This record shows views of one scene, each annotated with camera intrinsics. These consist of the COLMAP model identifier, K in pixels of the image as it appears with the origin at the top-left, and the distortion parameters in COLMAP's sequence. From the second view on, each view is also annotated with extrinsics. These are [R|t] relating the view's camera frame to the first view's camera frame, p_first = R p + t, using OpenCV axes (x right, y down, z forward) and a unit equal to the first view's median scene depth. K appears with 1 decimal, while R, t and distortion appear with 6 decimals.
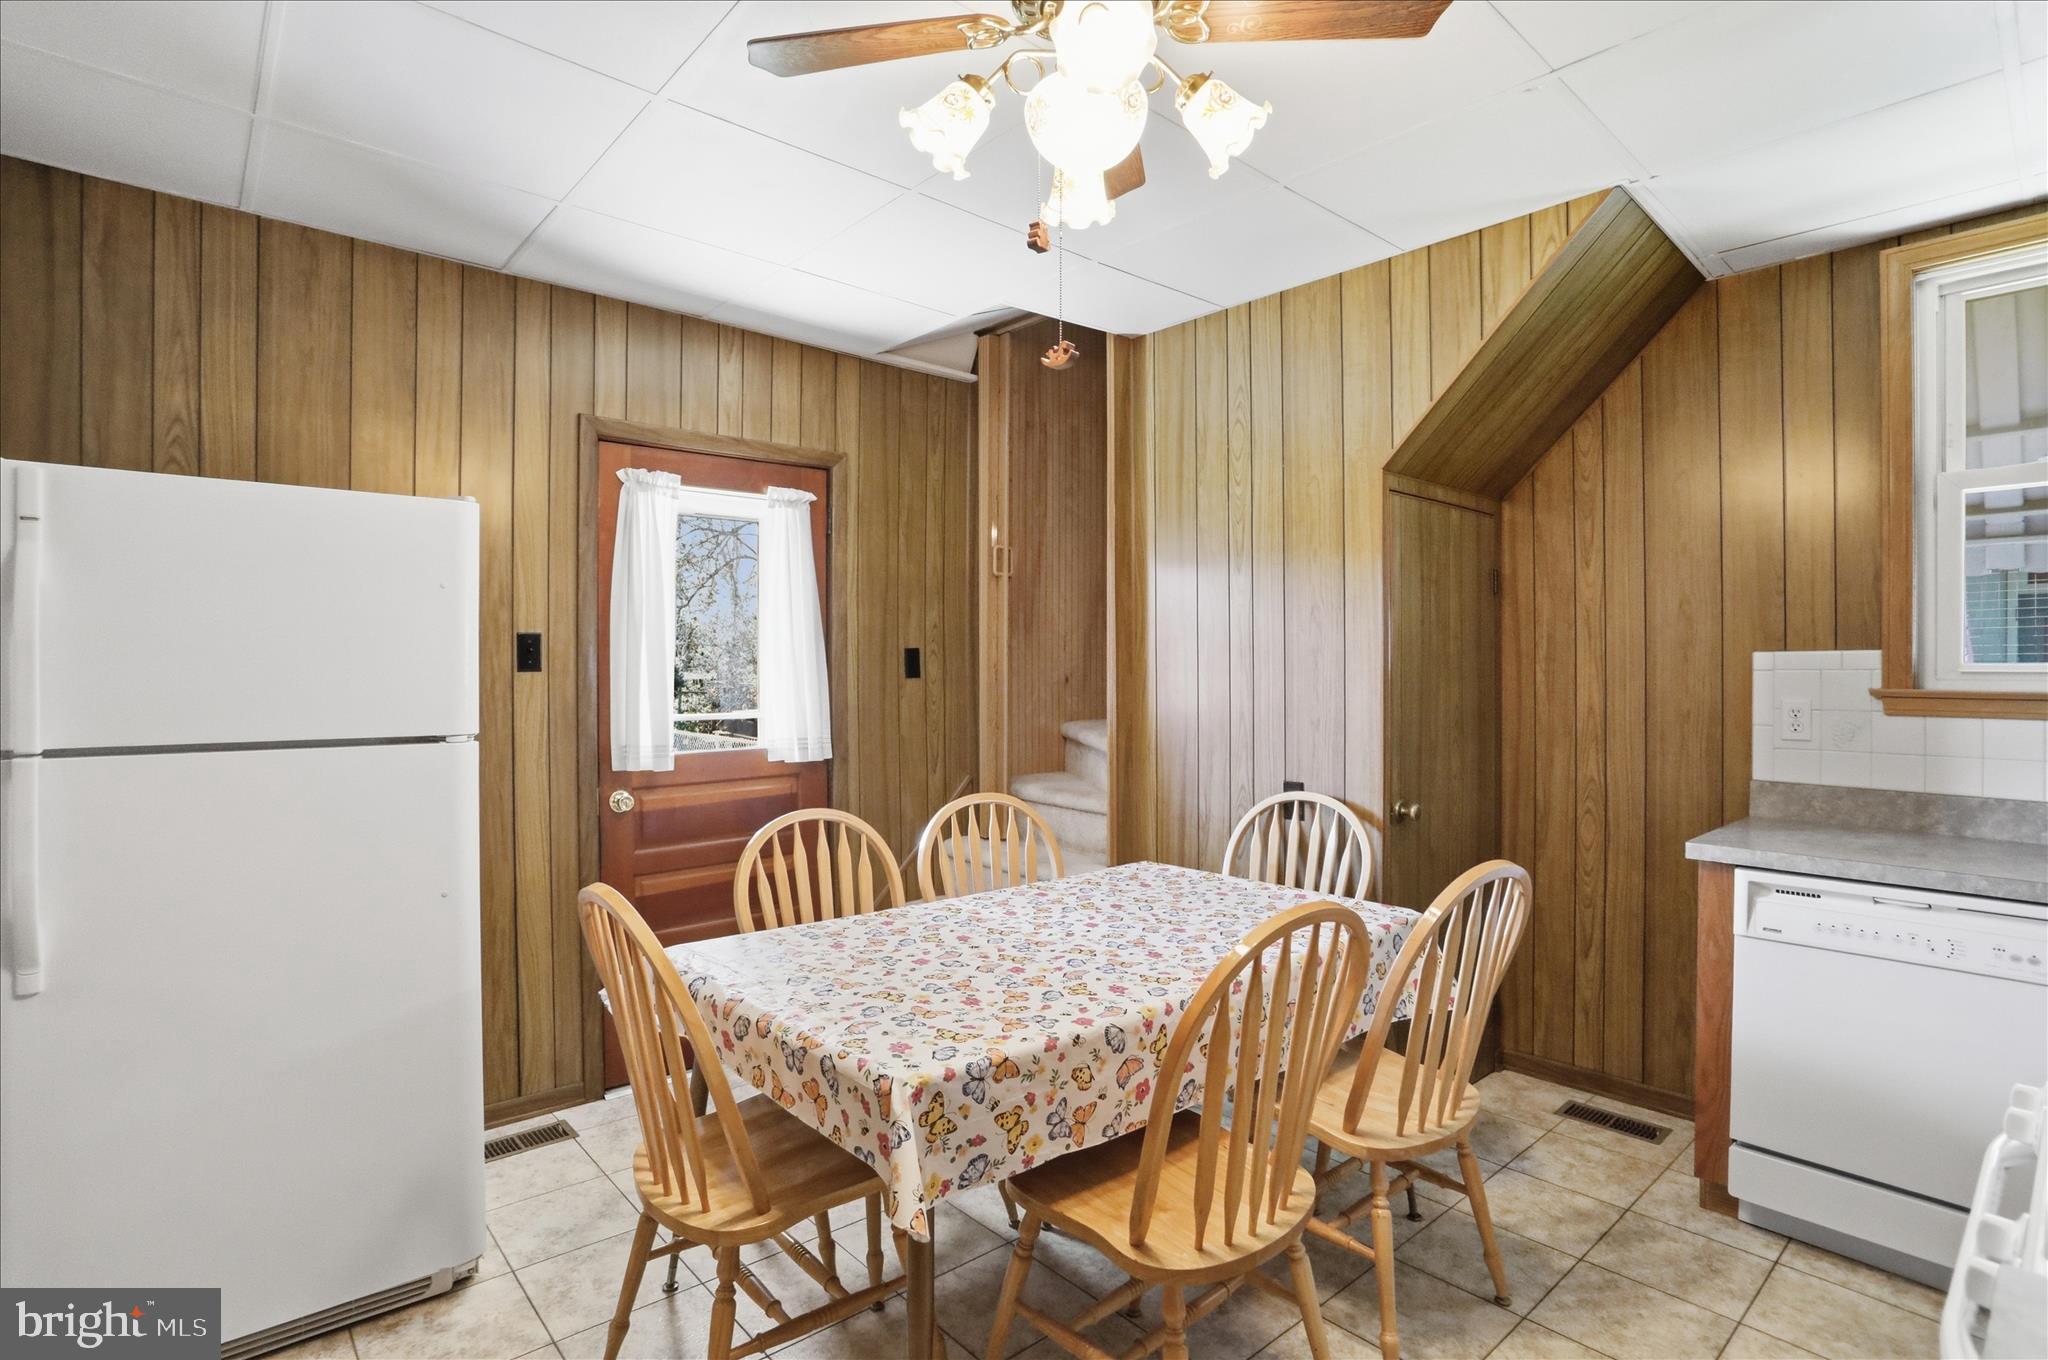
lens RADIAL K [[1008.7, 0, 1024.0], [0, 1008.7, 680.0], [0, 0, 1]] dist [-0.077329, 0.026687]
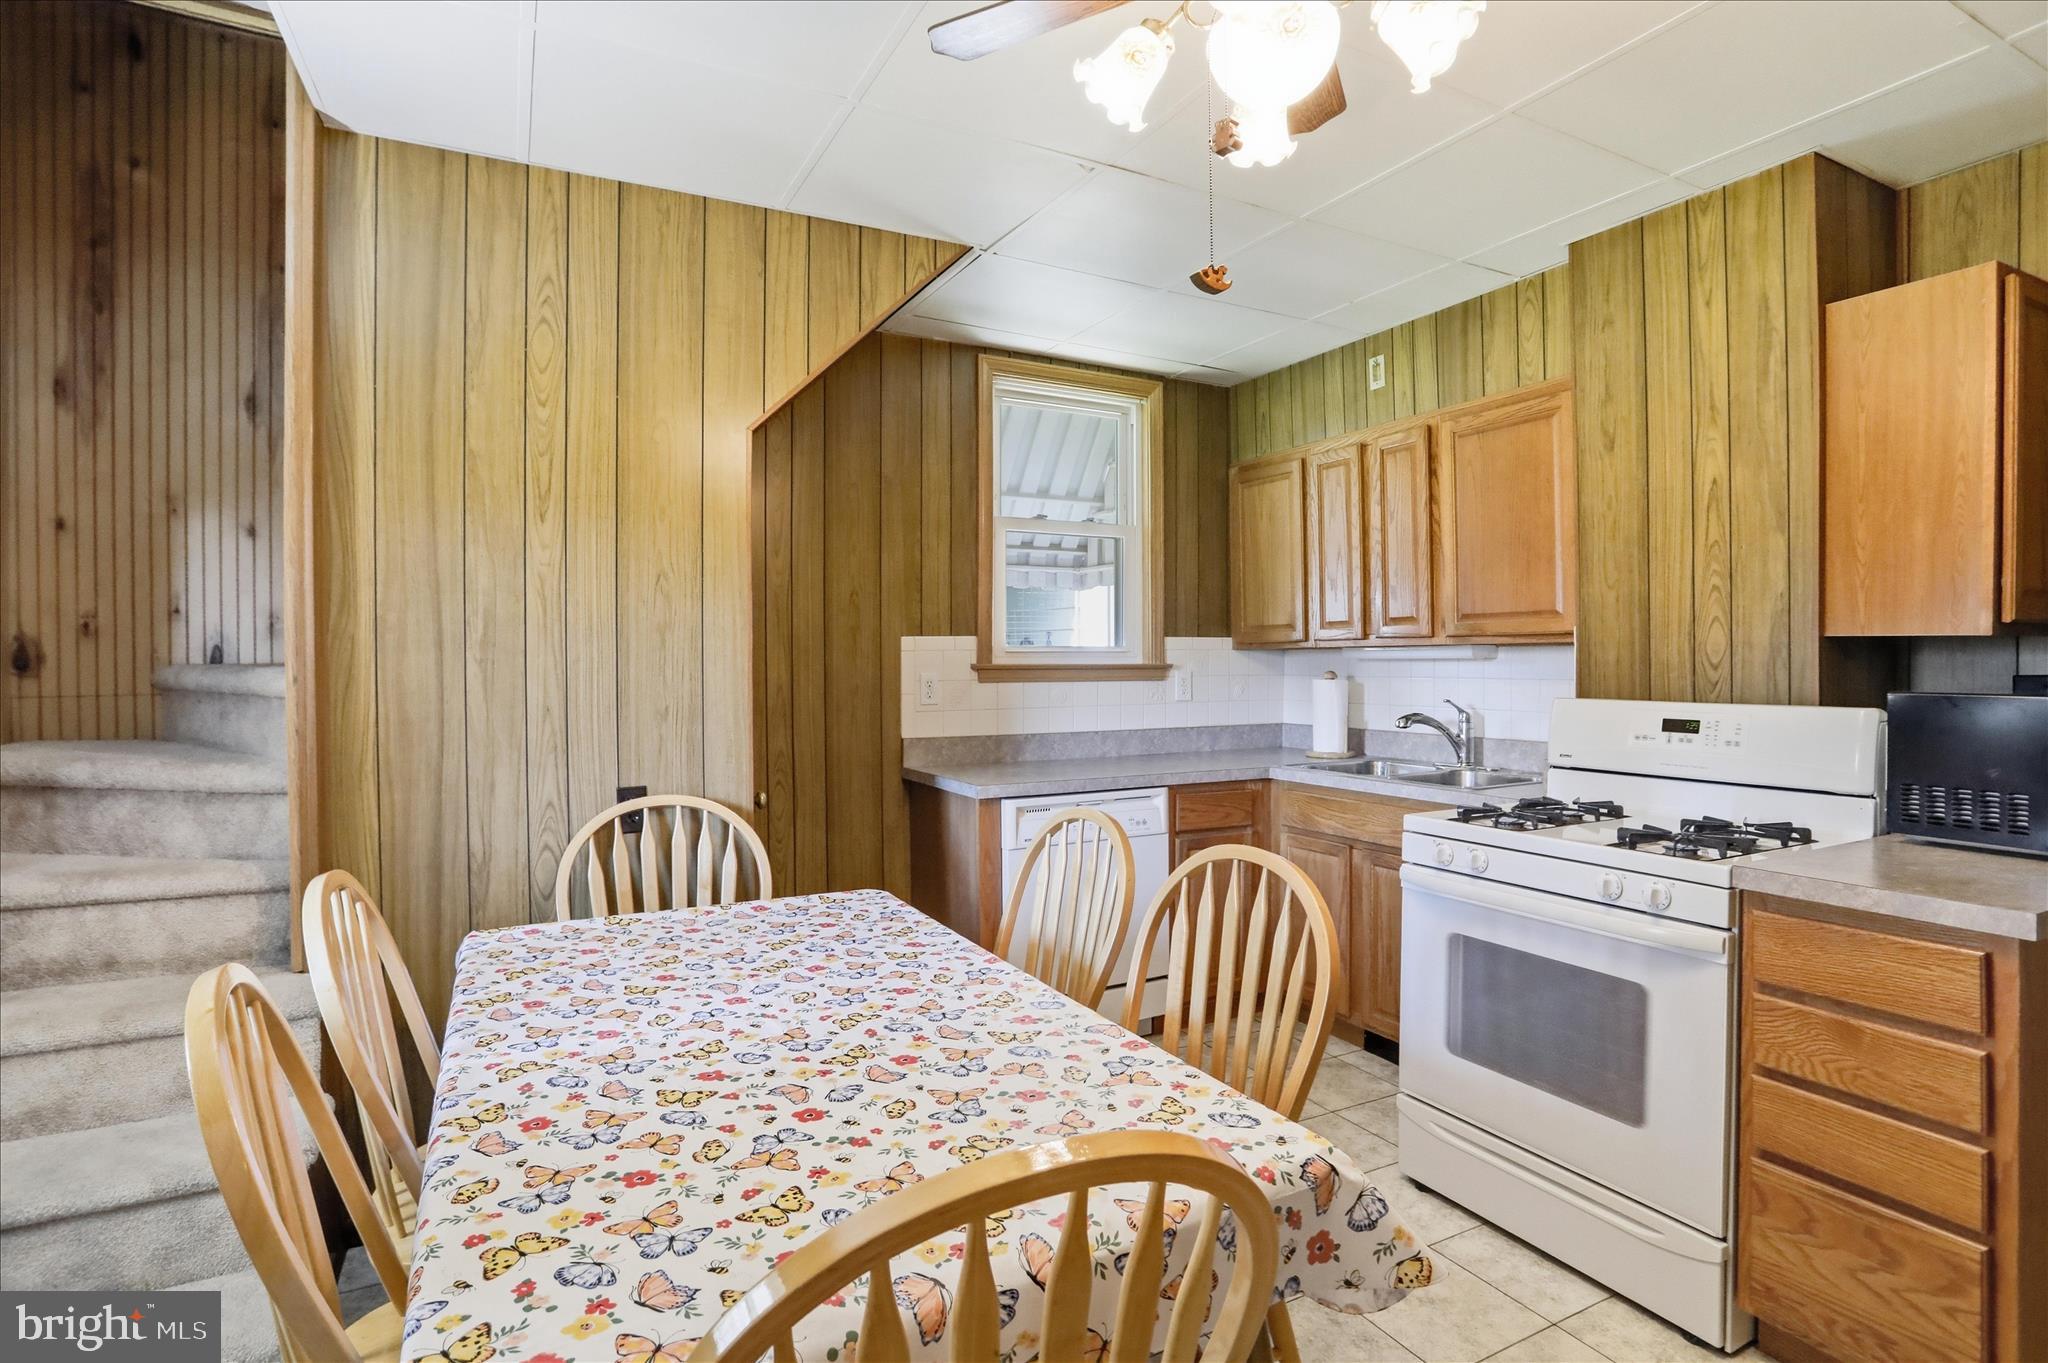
lens RADIAL K [[1018.4, 0, 1019.2], [0, 1018.4, 668.6], [0, 0, 1]] dist [-0.068620, 0.027480]
pose [[0.238539, -0.012108, 0.971057, -0.547339], [0.019355, 0.999783, 0.007711, 0.005932], [-0.970940, 0.016956, 0.238722, 0.600778]]
